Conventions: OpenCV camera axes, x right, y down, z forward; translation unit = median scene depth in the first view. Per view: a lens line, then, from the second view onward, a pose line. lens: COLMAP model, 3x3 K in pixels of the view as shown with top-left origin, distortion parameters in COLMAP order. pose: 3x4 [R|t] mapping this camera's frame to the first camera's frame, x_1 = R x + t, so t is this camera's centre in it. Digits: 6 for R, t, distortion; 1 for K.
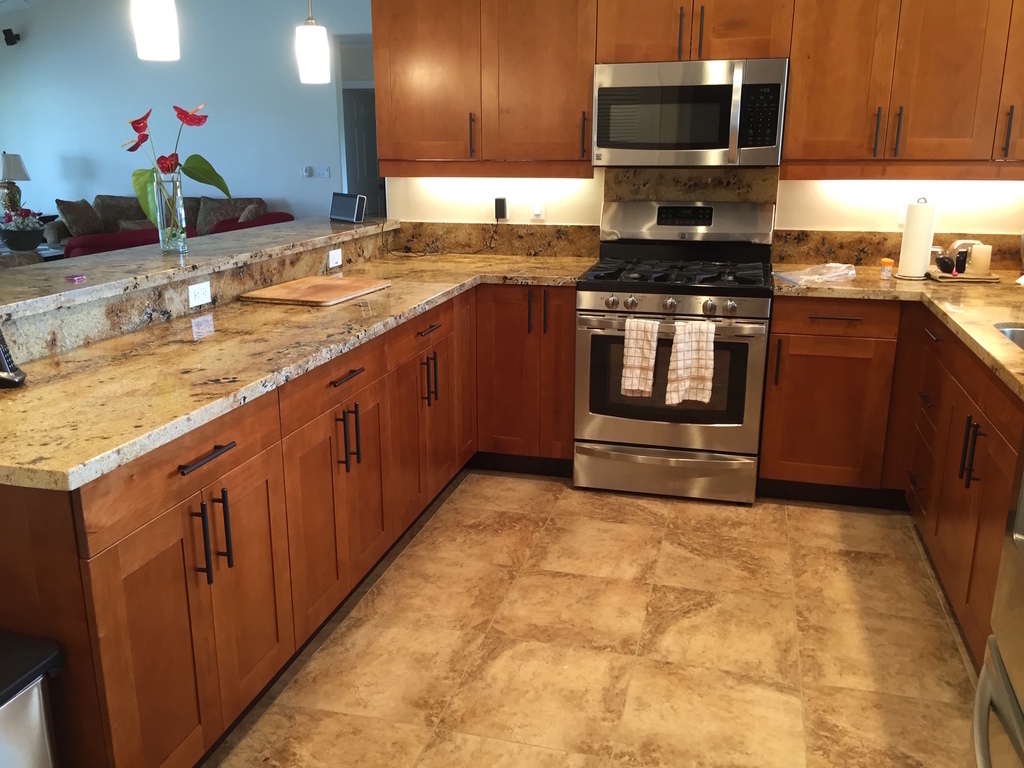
lens RADIAL K [[884.5, 0, 510.0], [0, 884.5, 386.8], [0, 0, 1]] dist [0.046425, -0.017718]
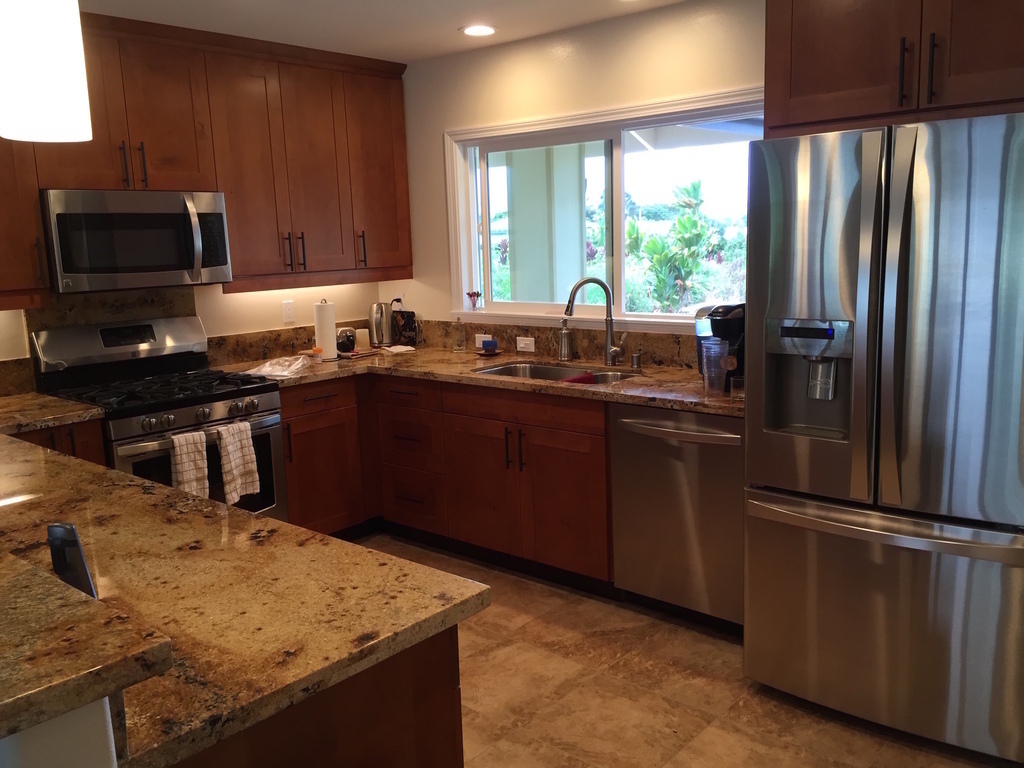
lens RADIAL K [[884.5, 0, 509.5], [0, 884.5, 384.3], [0, 0, 1]] dist [0.046425, -0.017718]
pose [[0.436955, -0.164037, 0.884399, -0.593661], [0.270024, 0.961802, 0.044983, -0.076522], [-0.857996, 0.219153, 0.464558, 0.189328]]
